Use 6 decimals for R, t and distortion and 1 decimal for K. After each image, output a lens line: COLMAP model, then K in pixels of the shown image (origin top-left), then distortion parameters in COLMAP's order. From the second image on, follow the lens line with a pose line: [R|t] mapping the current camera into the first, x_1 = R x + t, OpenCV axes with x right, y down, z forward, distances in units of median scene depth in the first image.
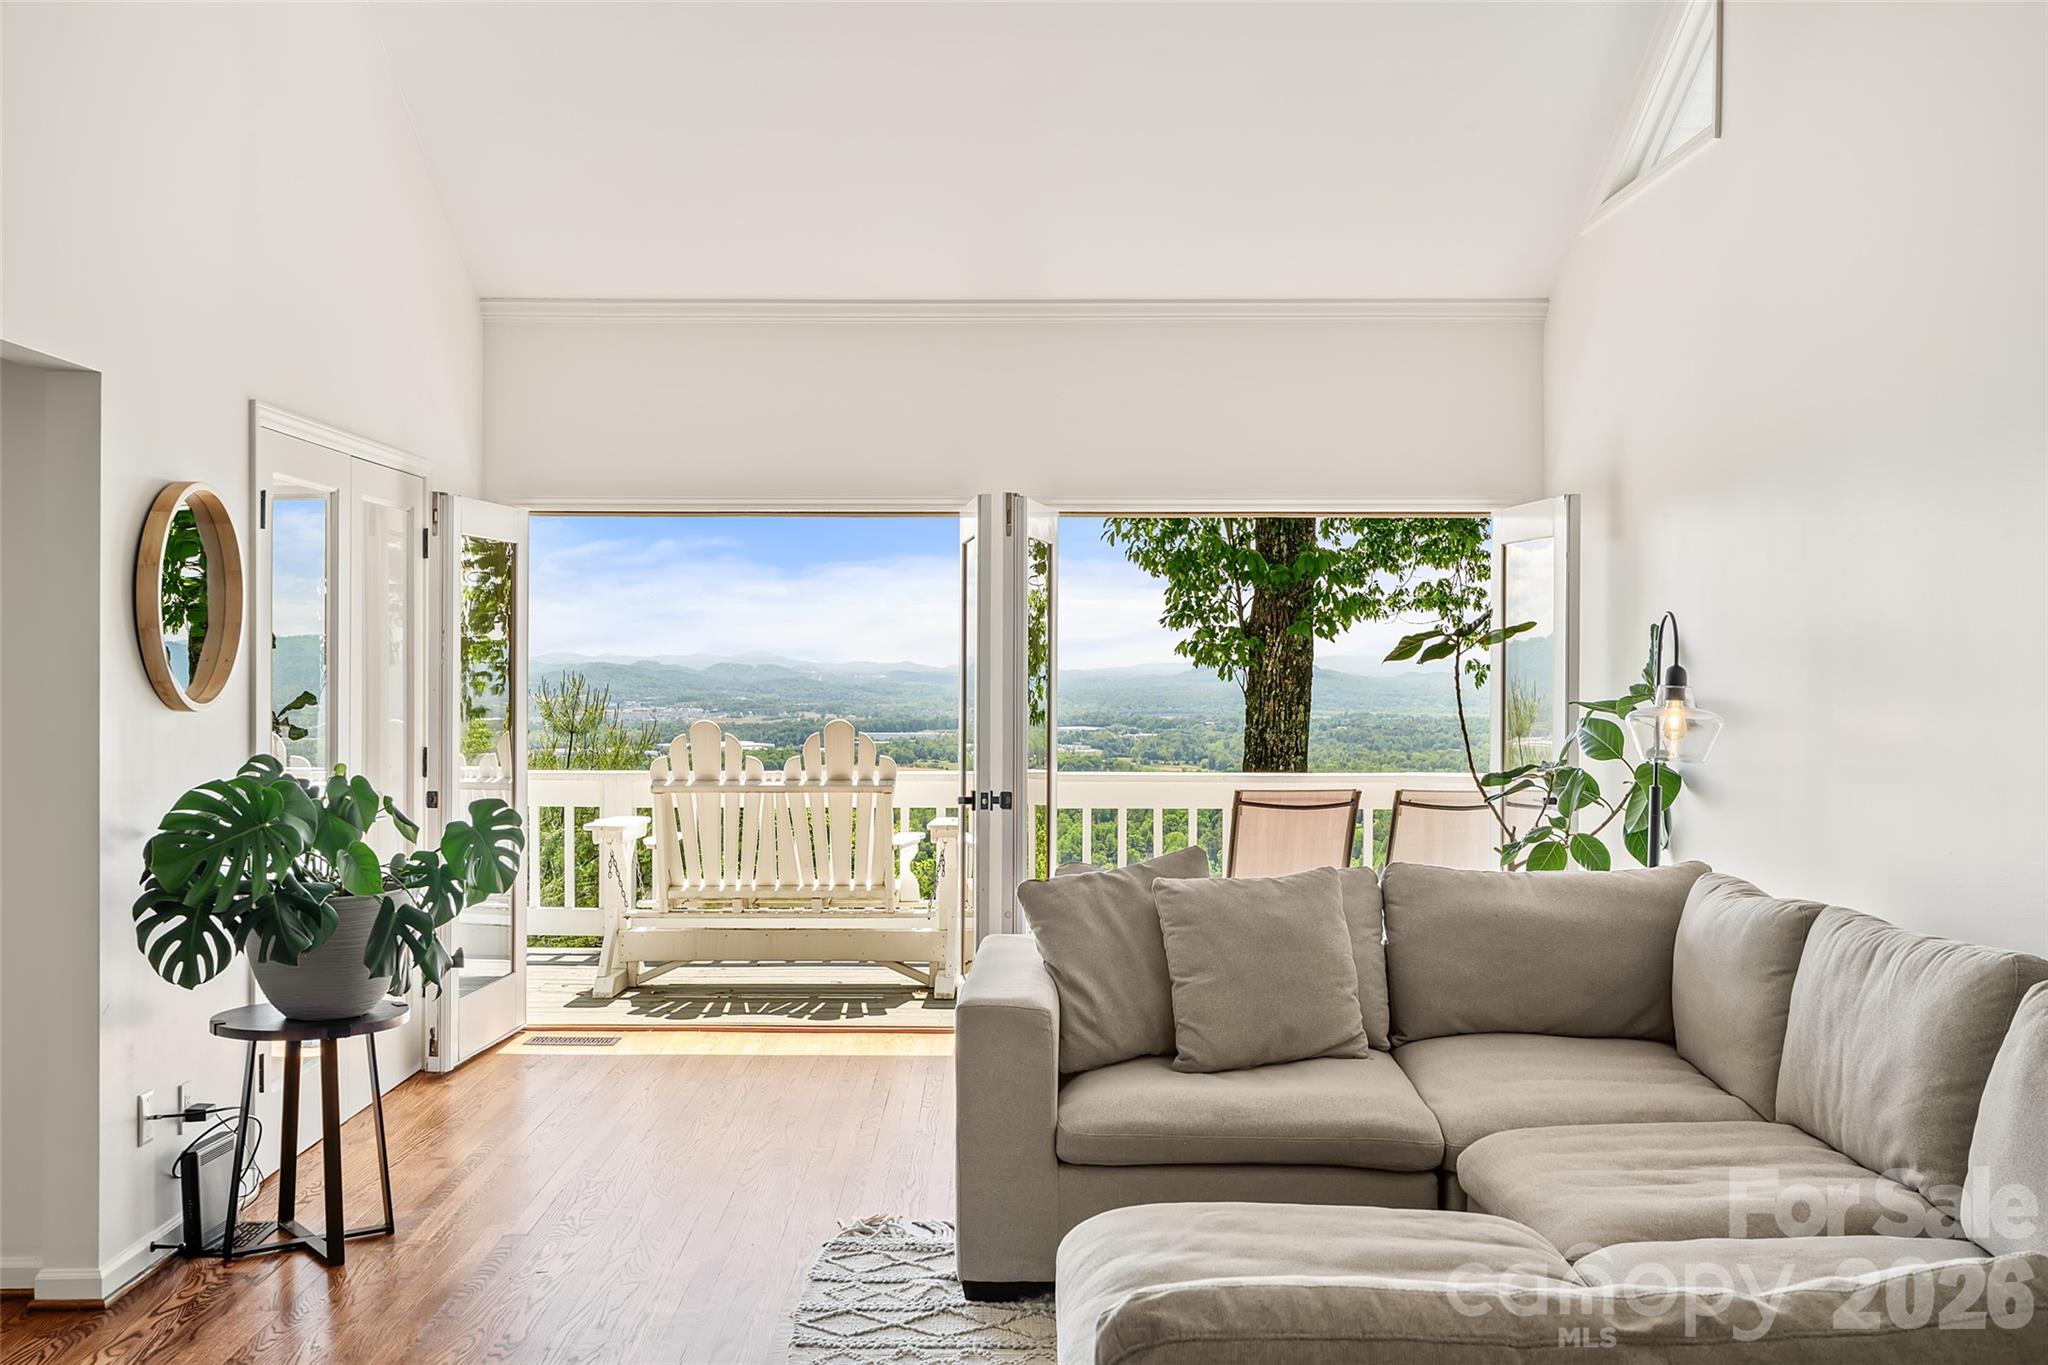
lens RADIAL K [[2006.7, 0, 1029.3], [0, 2006.7, 653.2], [0, 0, 1]] dist [0.000504, 0.011973]
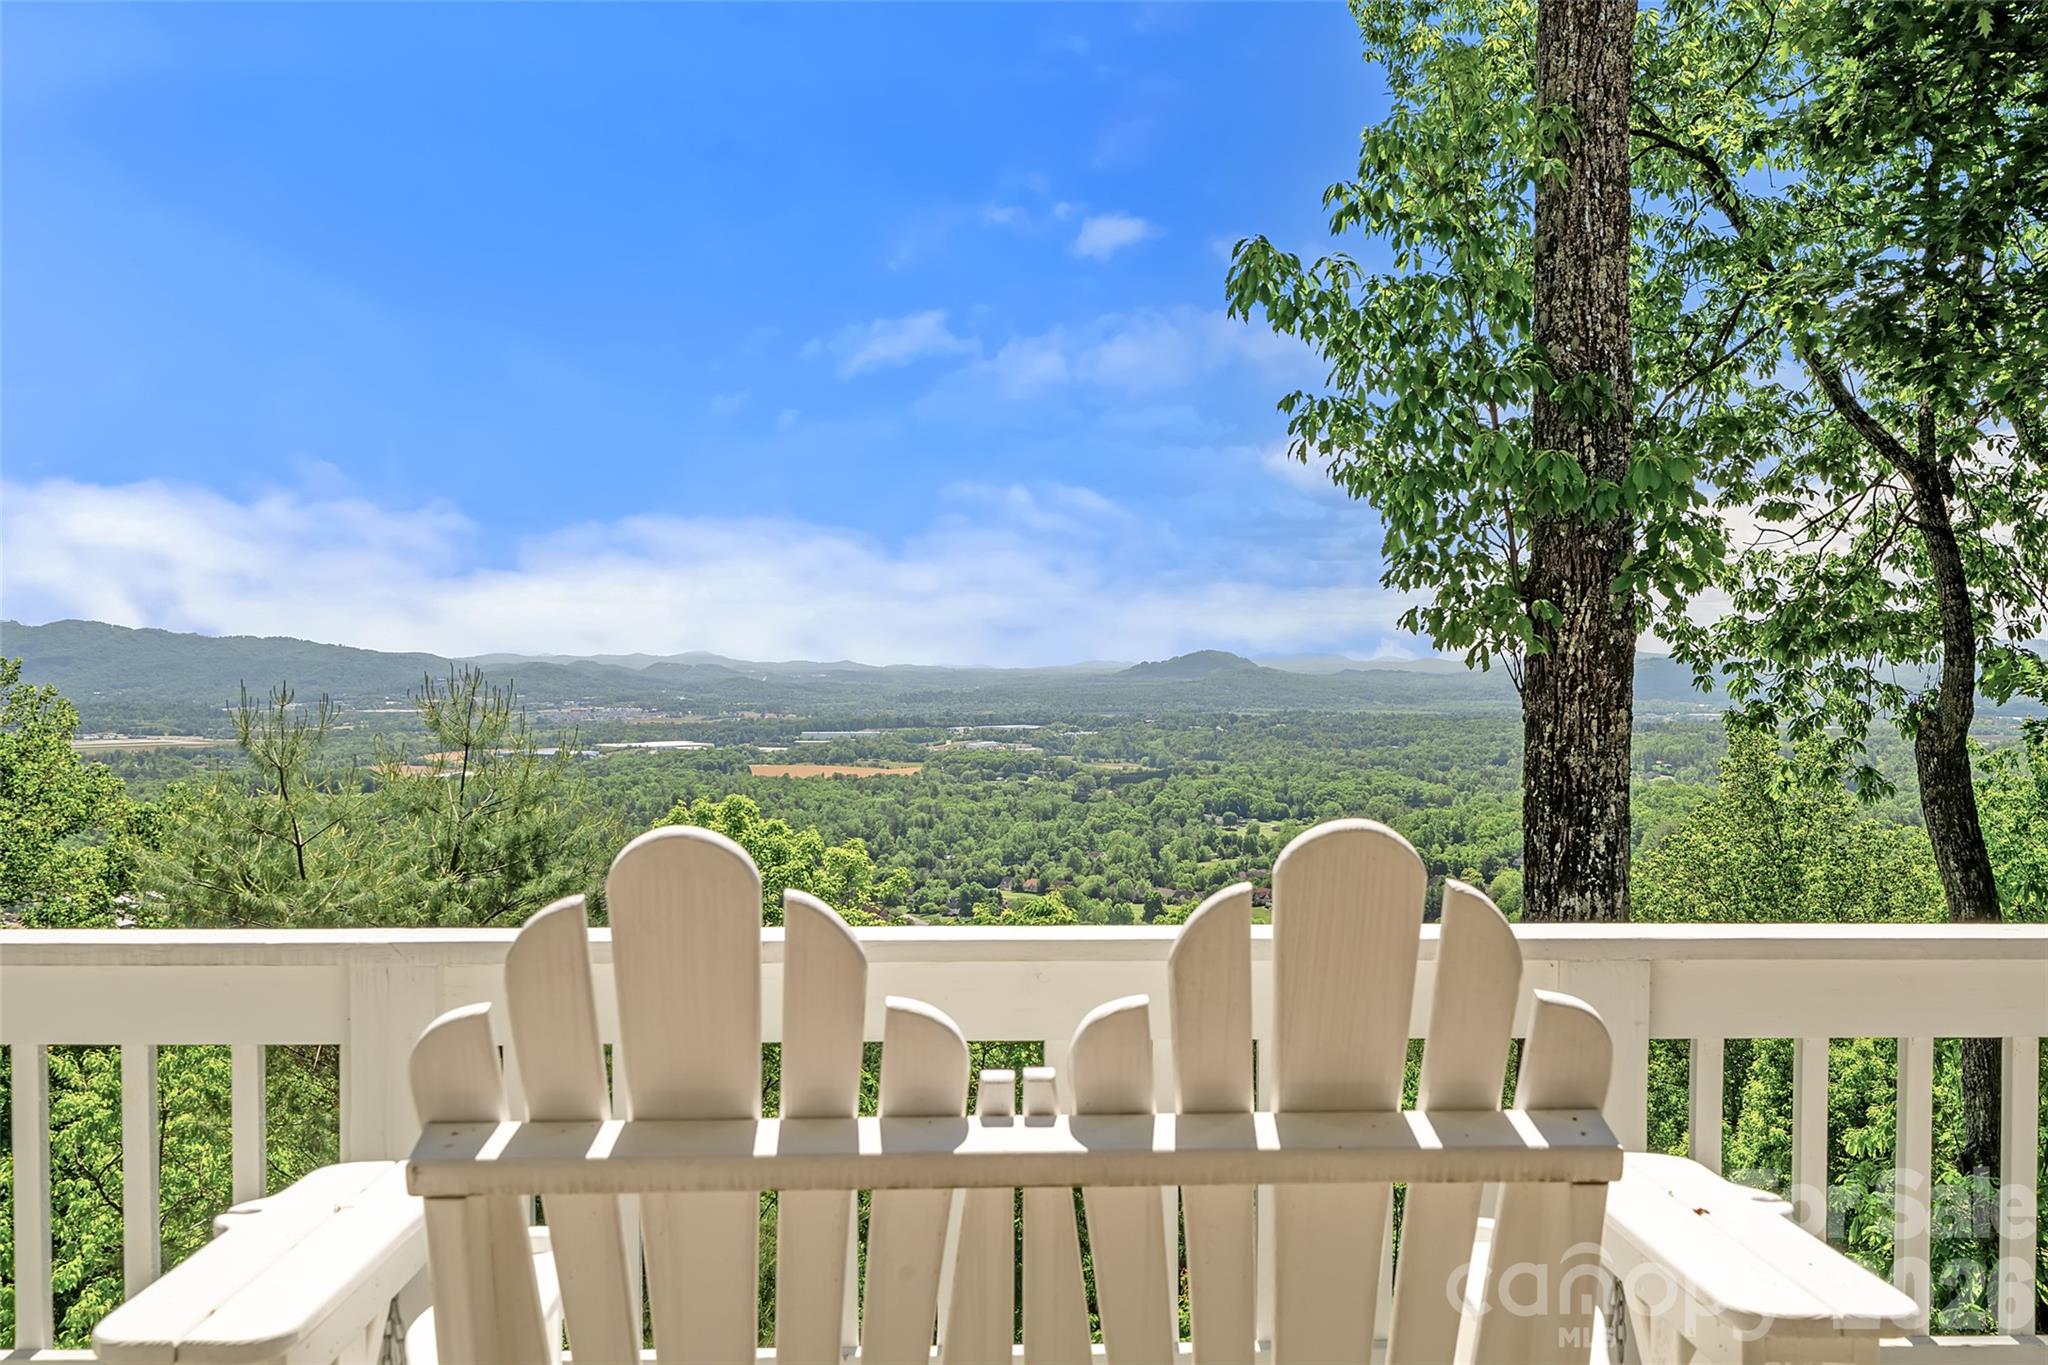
lens RADIAL K [[2006.7, 0, 1029.3], [0, 2006.7, 653.2], [0, 0, 1]] dist [0.000504, 0.011973]
pose [[0.999557, -0.002728, 0.029646, -0.230963], [0.002706, 0.999996, 0.000780, 0.027315], [-0.029648, -0.000700, 0.999560, 1.385908]]
